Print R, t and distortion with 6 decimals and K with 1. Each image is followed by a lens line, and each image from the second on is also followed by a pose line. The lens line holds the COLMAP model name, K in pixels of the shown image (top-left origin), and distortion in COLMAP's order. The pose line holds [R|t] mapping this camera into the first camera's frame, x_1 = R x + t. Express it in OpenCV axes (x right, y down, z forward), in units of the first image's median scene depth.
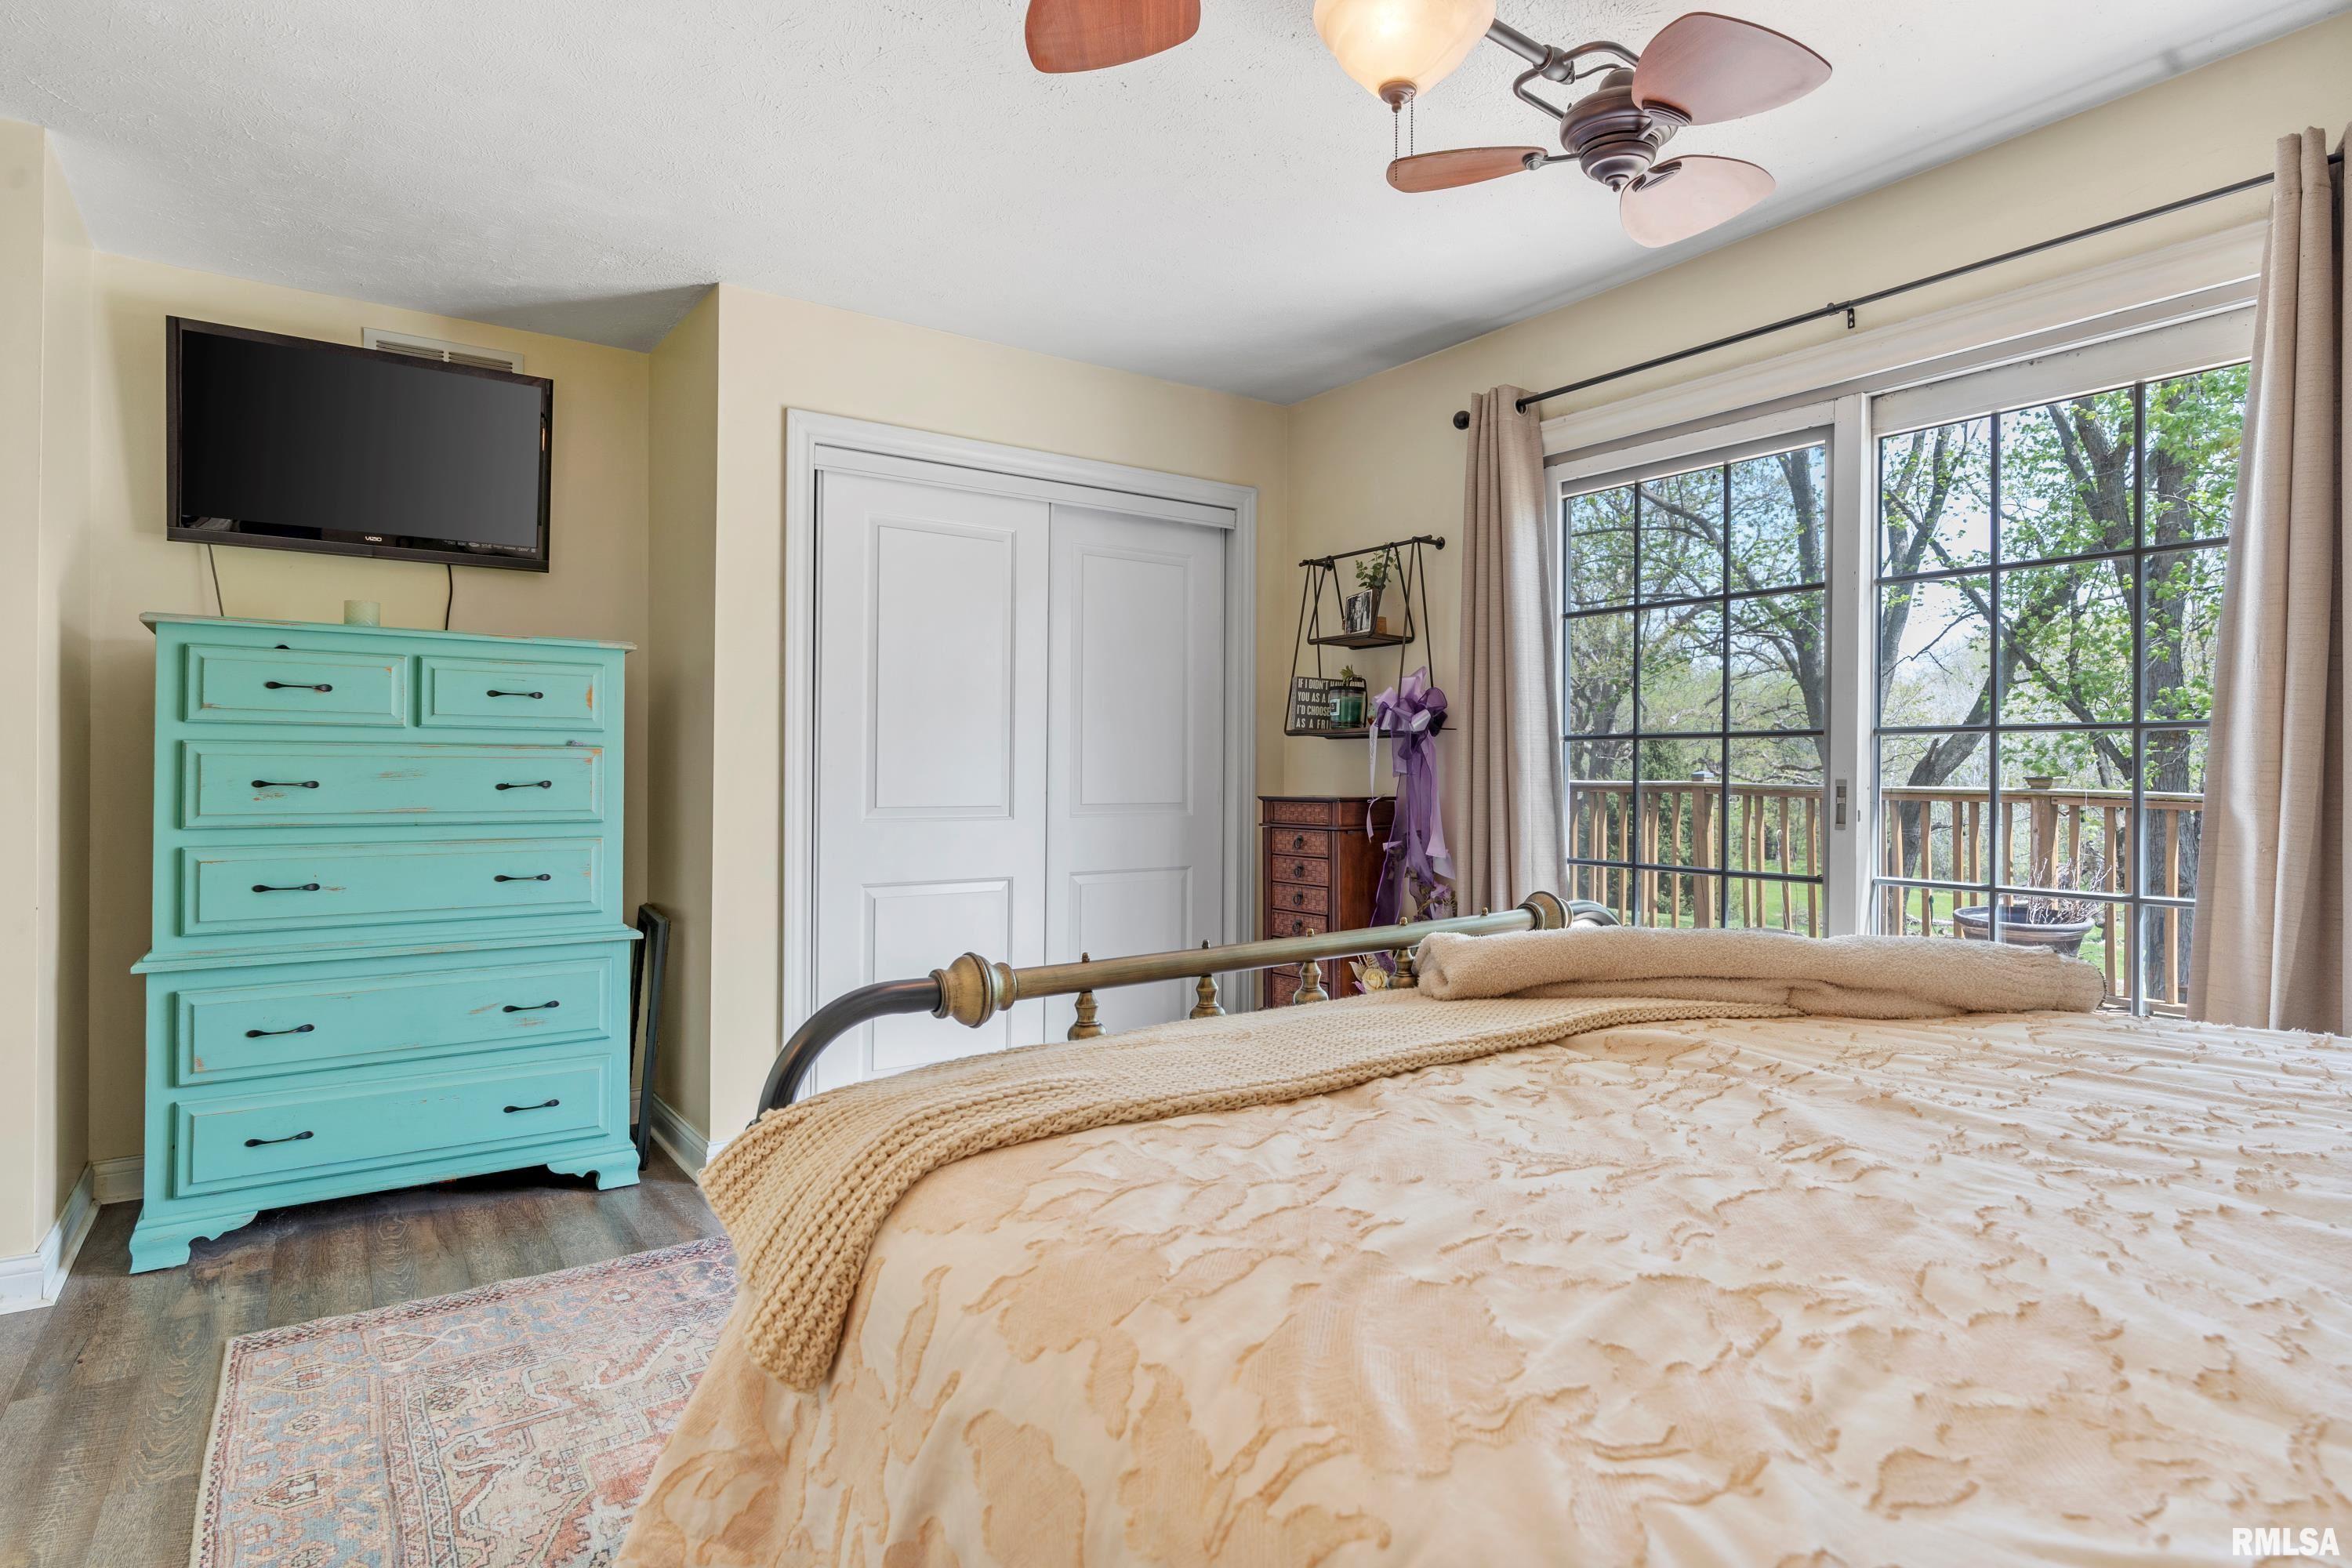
lens RADIAL K [[1214.0, 0, 1161.9], [0, 1214.0, 773.9], [0, 0, 1]] dist [-0.001206, -0.000021]
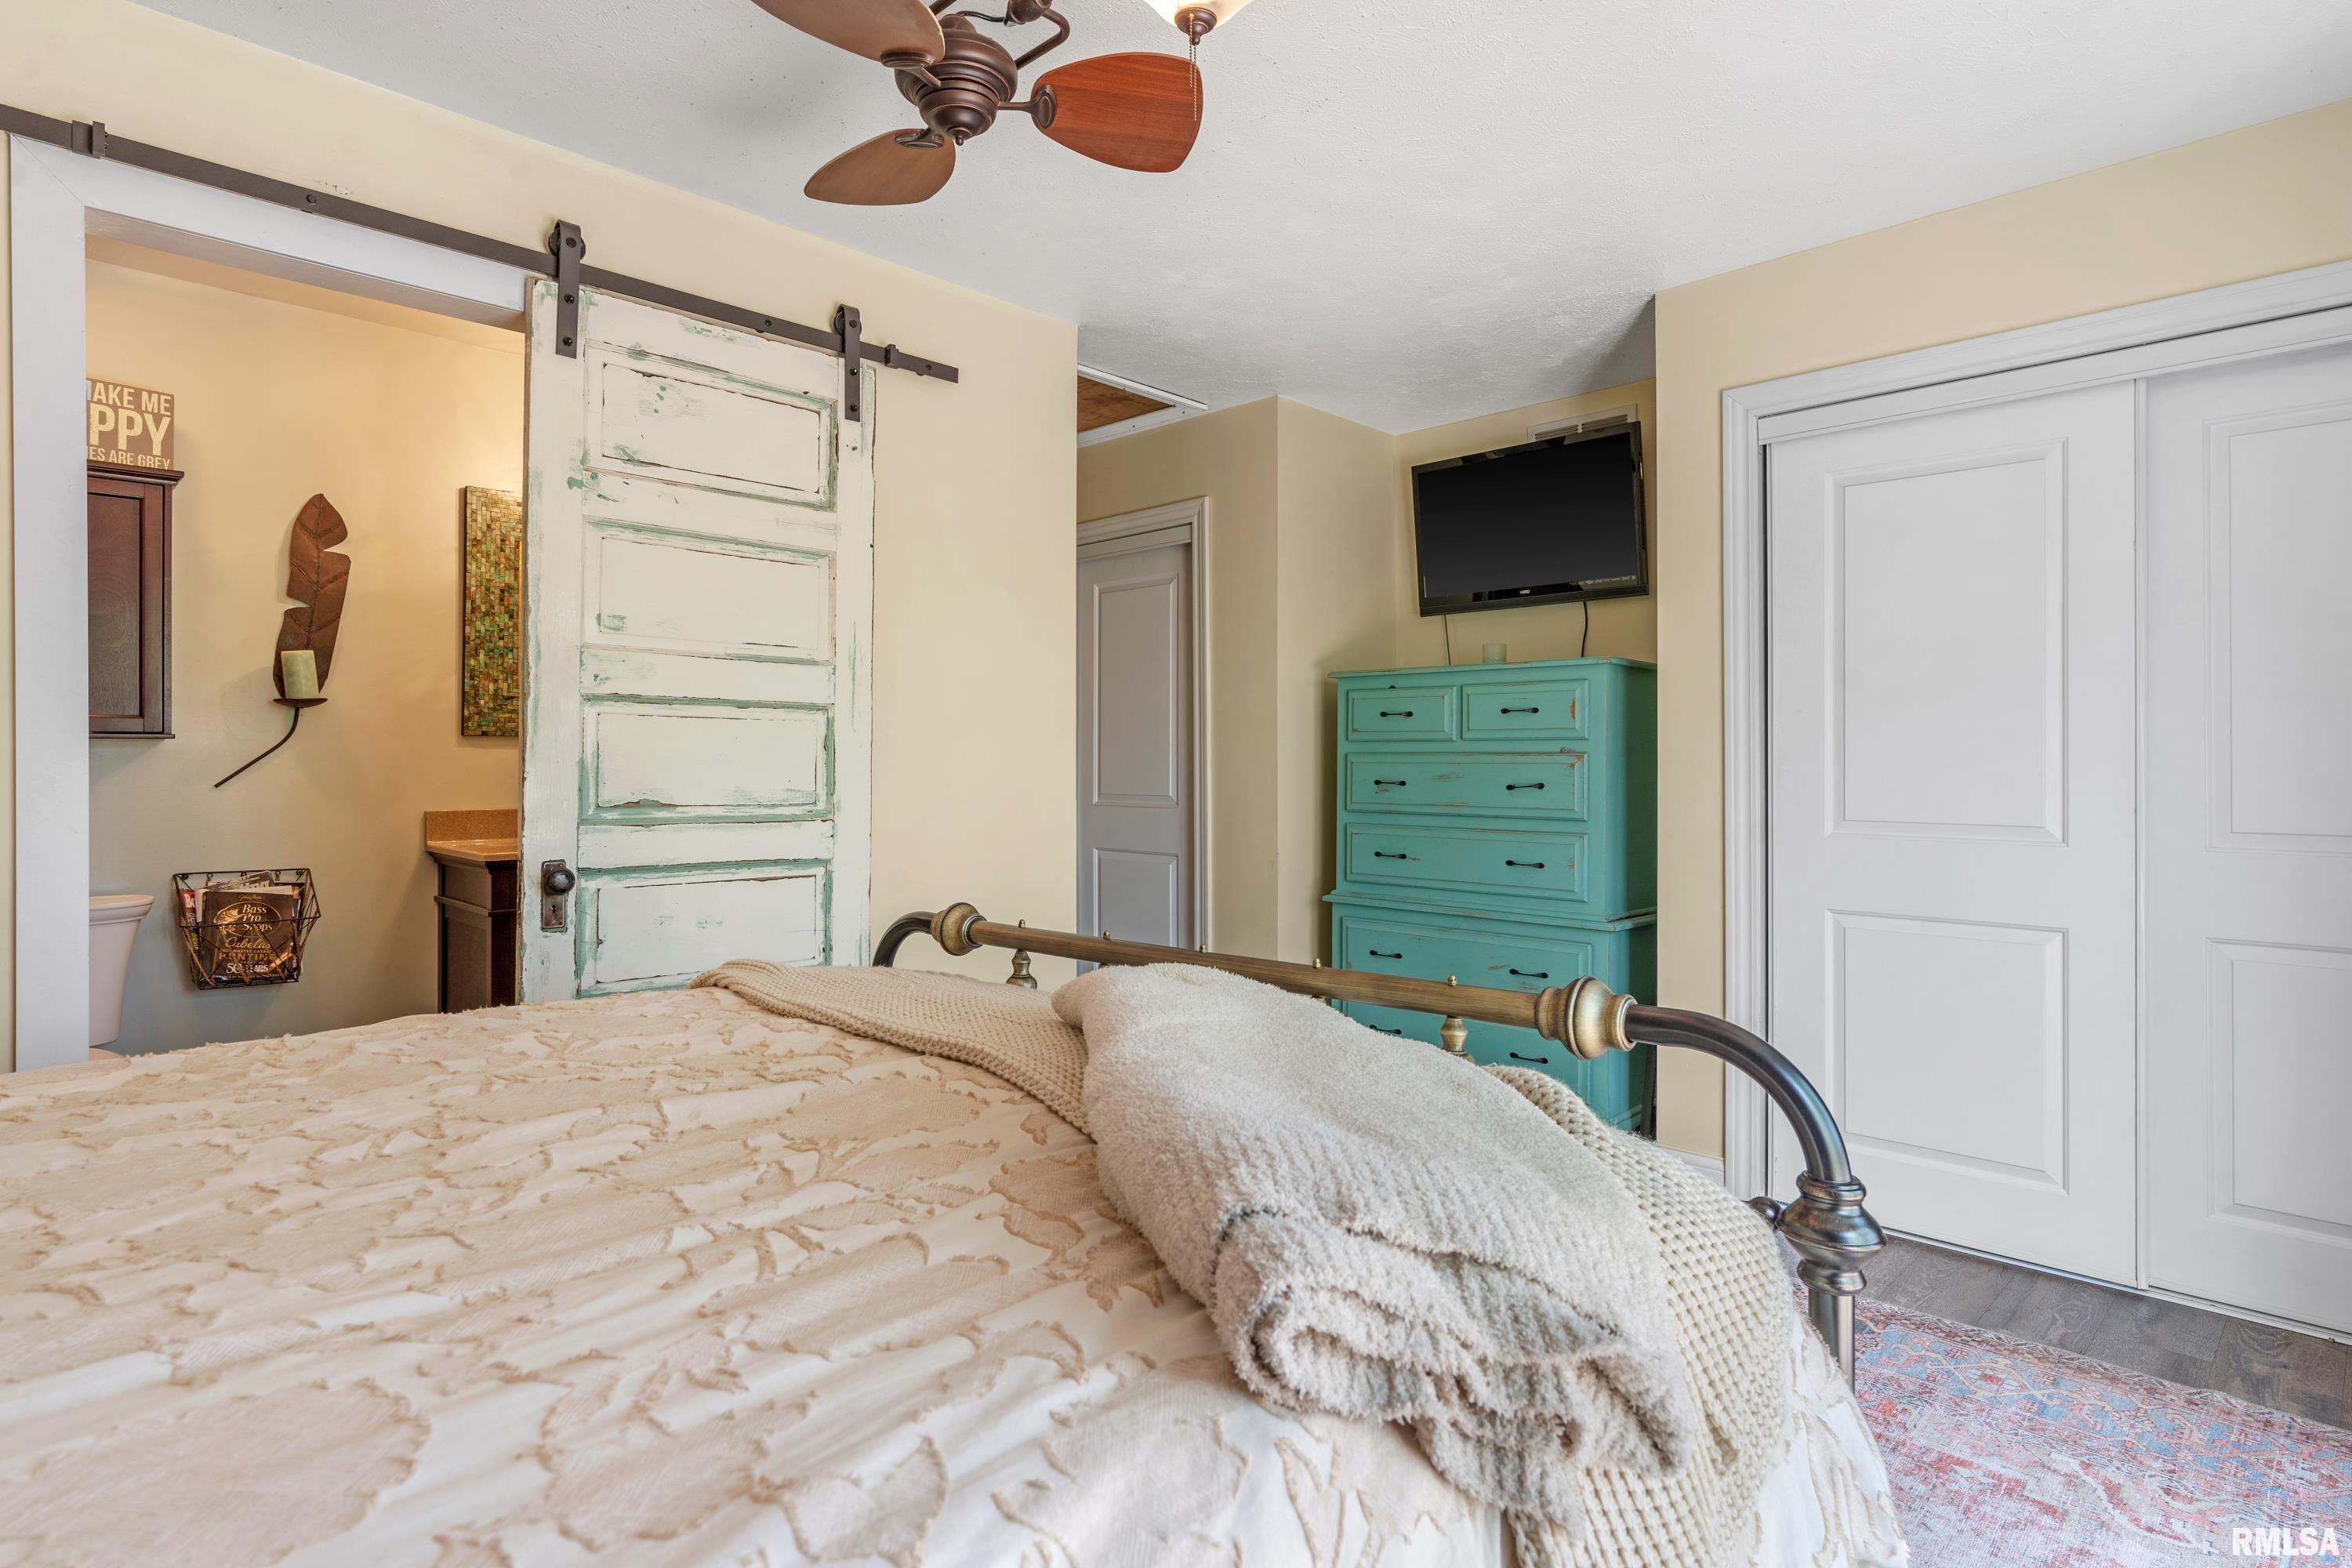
lens RADIAL K [[1214.0, 0, 1162.0], [0, 1214.0, 772.9], [0, 0, 1]] dist [-0.001206, -0.000021]
pose [[0.178602, 0.005695, -0.983905, 0.606565], [-0.006344, 0.999969, 0.004637, -0.007747], [0.983901, 0.005414, 0.178632, 0.452280]]
